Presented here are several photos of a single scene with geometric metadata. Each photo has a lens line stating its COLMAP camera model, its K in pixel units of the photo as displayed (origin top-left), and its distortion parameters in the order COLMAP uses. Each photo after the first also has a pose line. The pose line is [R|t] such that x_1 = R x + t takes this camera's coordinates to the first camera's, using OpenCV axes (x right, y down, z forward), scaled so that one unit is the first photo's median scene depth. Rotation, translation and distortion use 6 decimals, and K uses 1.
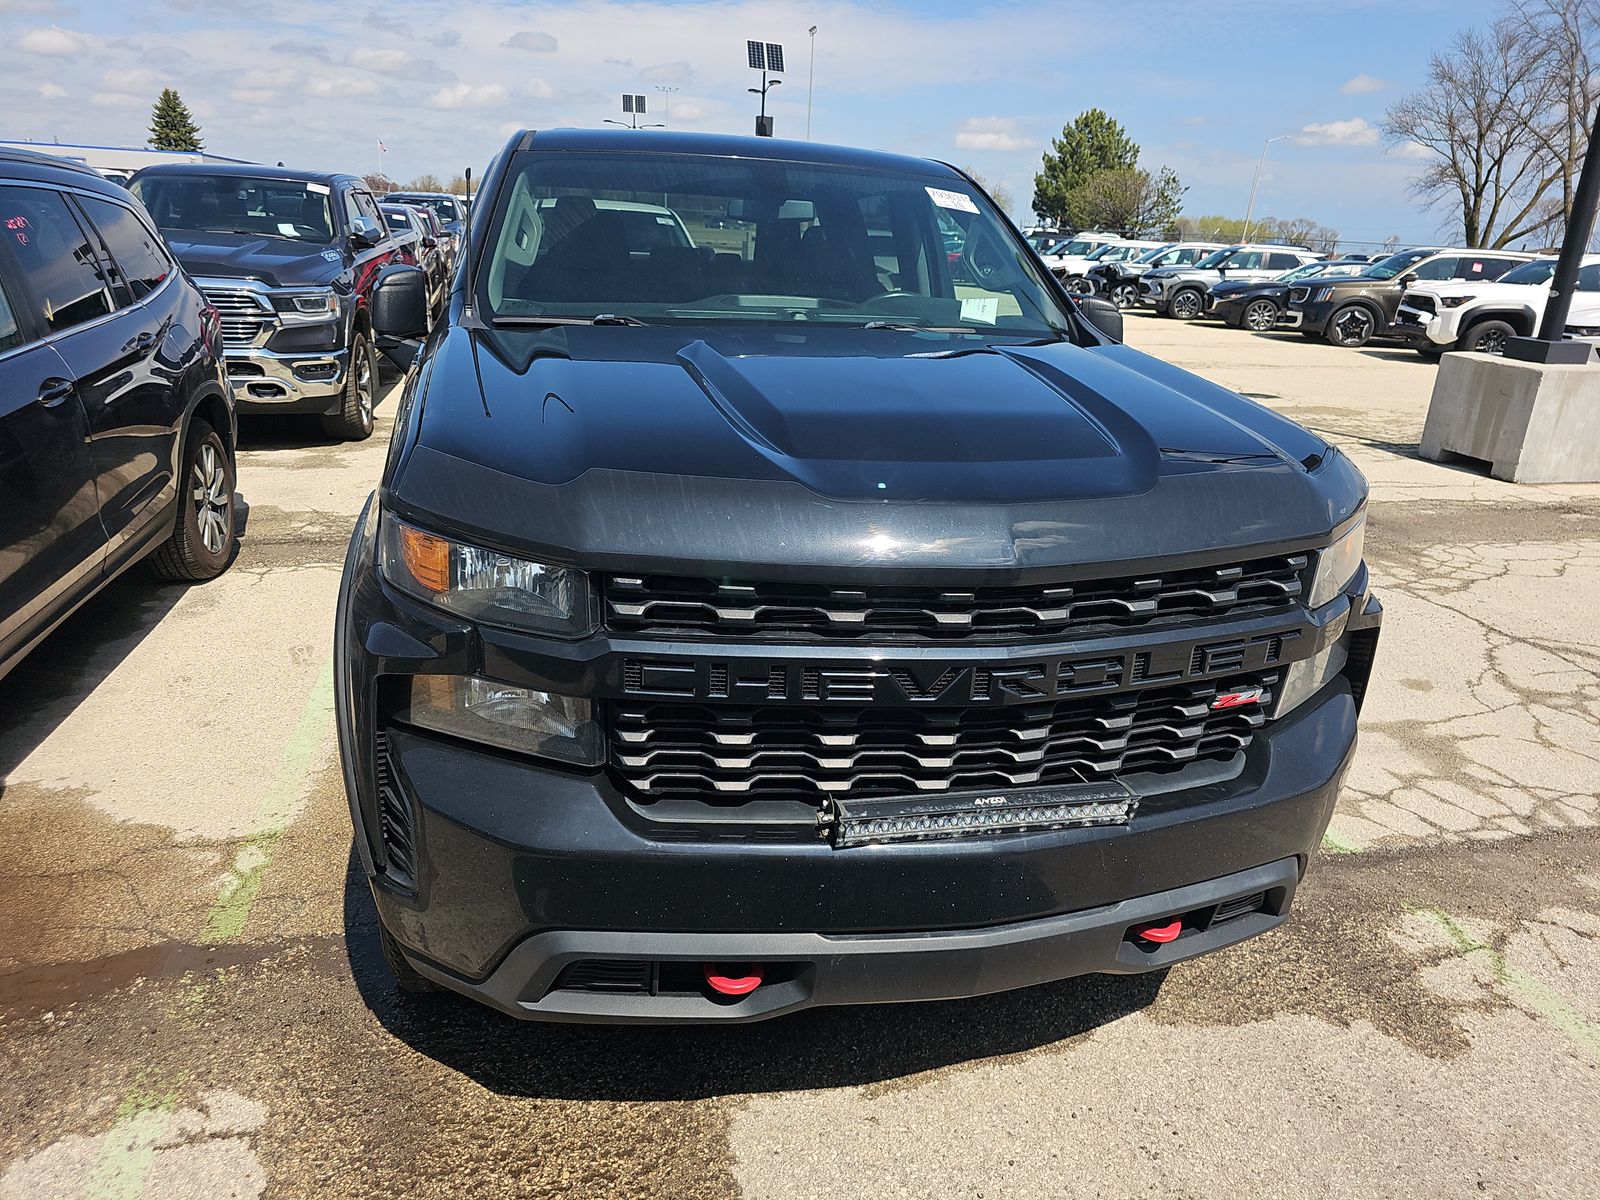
lens RADIAL K [[1053.4, 0, 806.8], [0, 1053.4, 598.0], [0, 0, 1]] dist [0.029721, -0.028356]
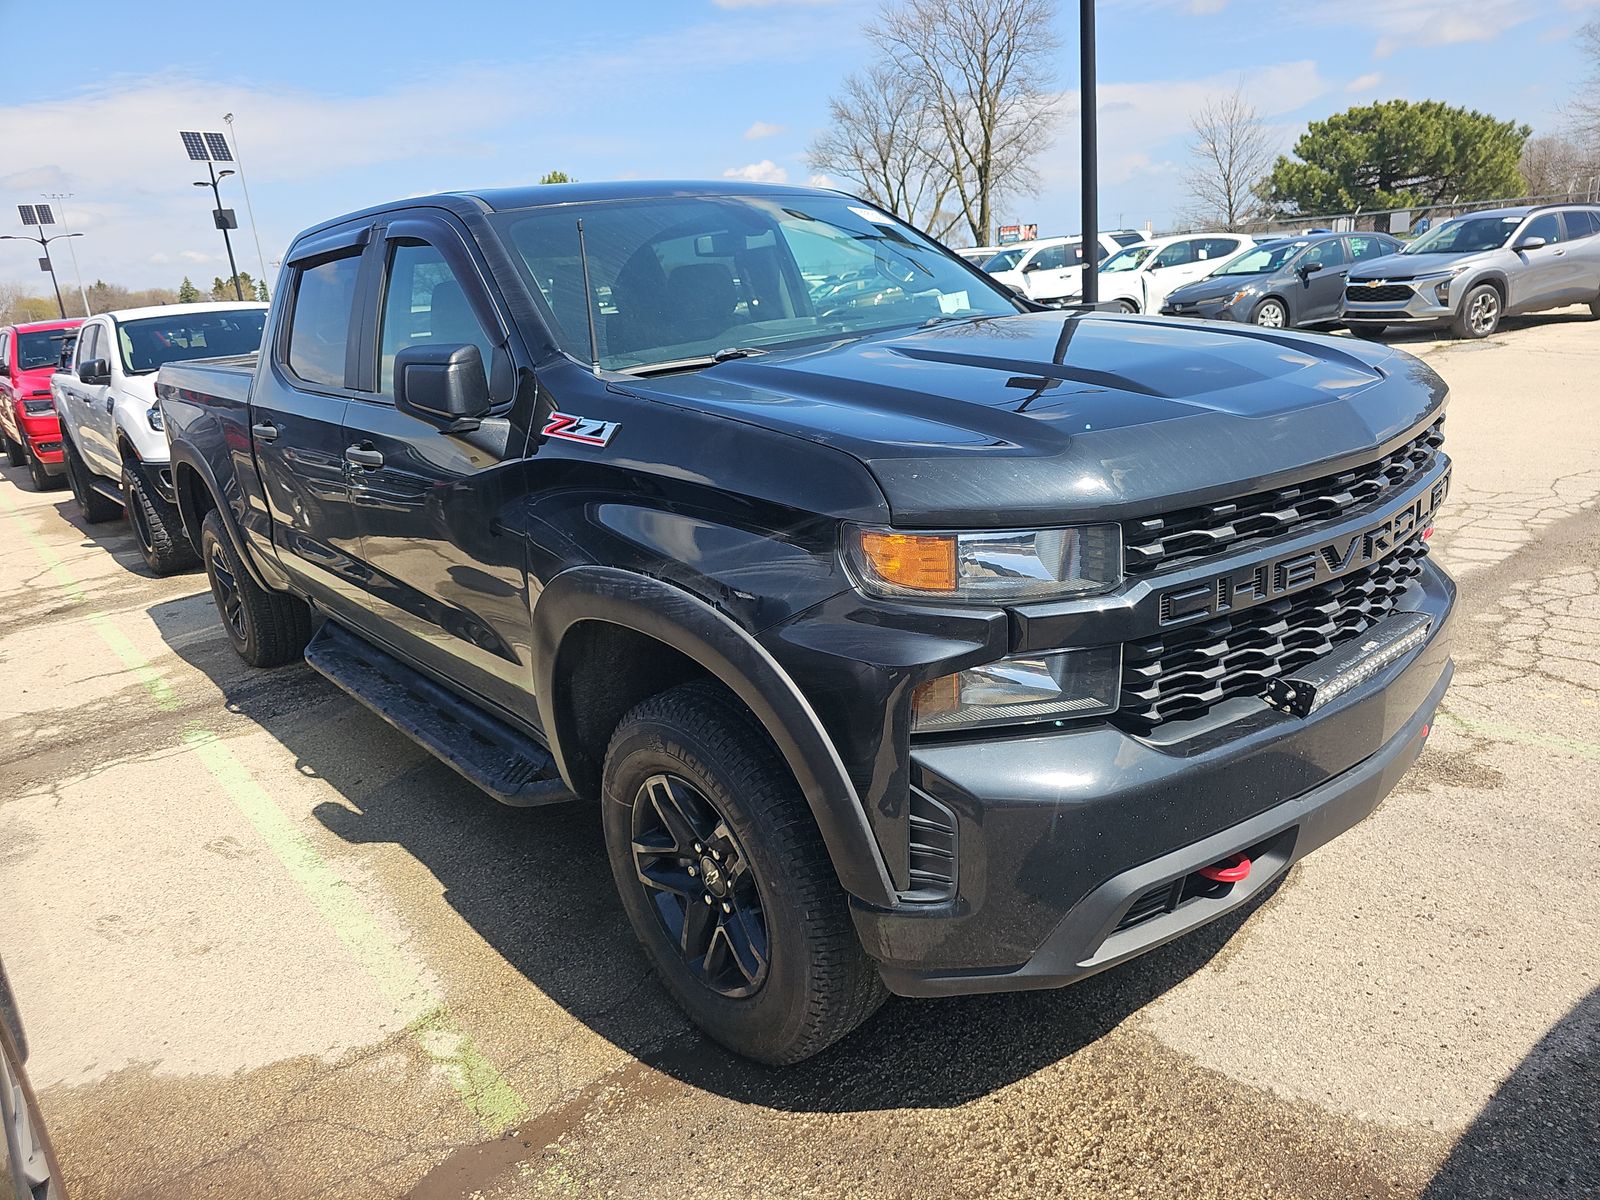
lens RADIAL K [[1053.4, 0, 806.8], [0, 1053.4, 598.0], [0, 0, 1]] dist [0.029721, -0.028356]
pose [[0.888172, -0.250883, 0.384979, -0.569624], [0.270197, 0.962796, 0.004073, -0.025986], [-0.371678, 0.100403, 0.922916, 0.077255]]
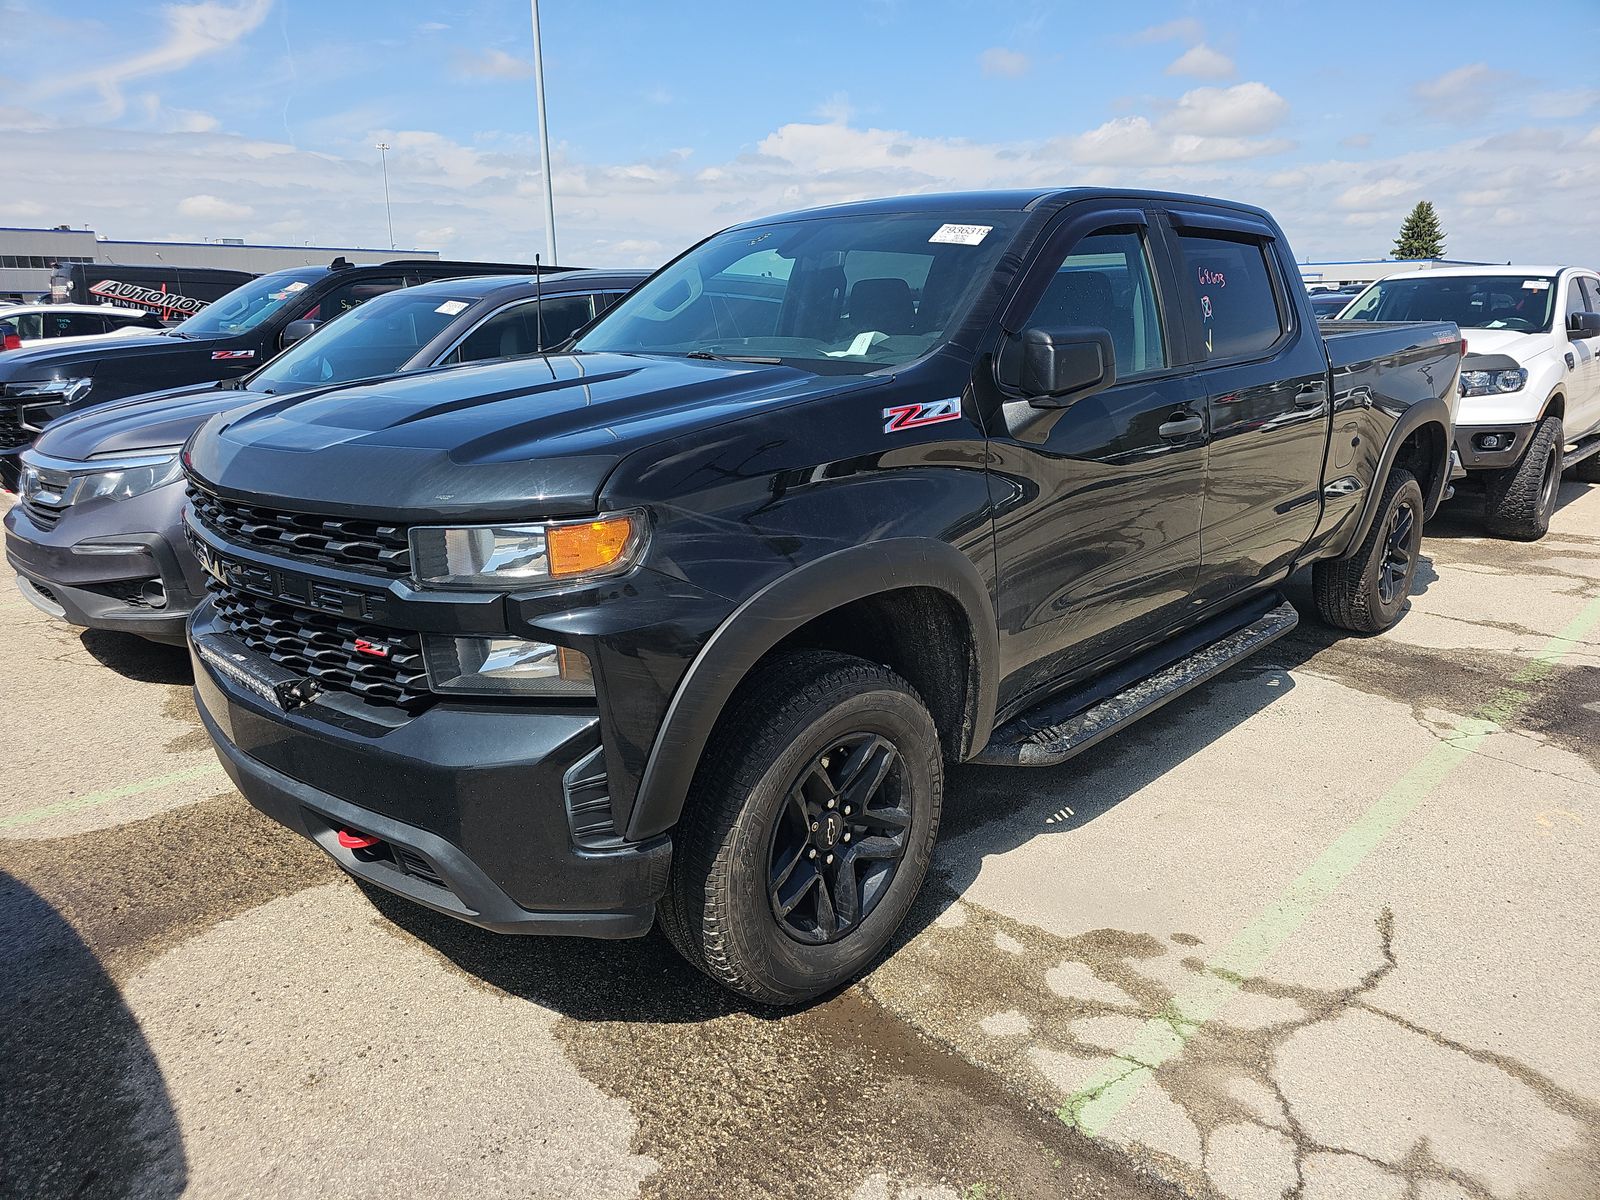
lens RADIAL K [[1053.4, 0, 806.8], [0, 1053.4, 598.0], [0, 0, 1]] dist [0.029721, -0.028356]
pose [[0.527417, 0.167979, -0.832835, 1.166022], [-0.242316, 0.969286, 0.042047, -0.084687], [0.814319, 0.179633, 0.551921, 0.553529]]
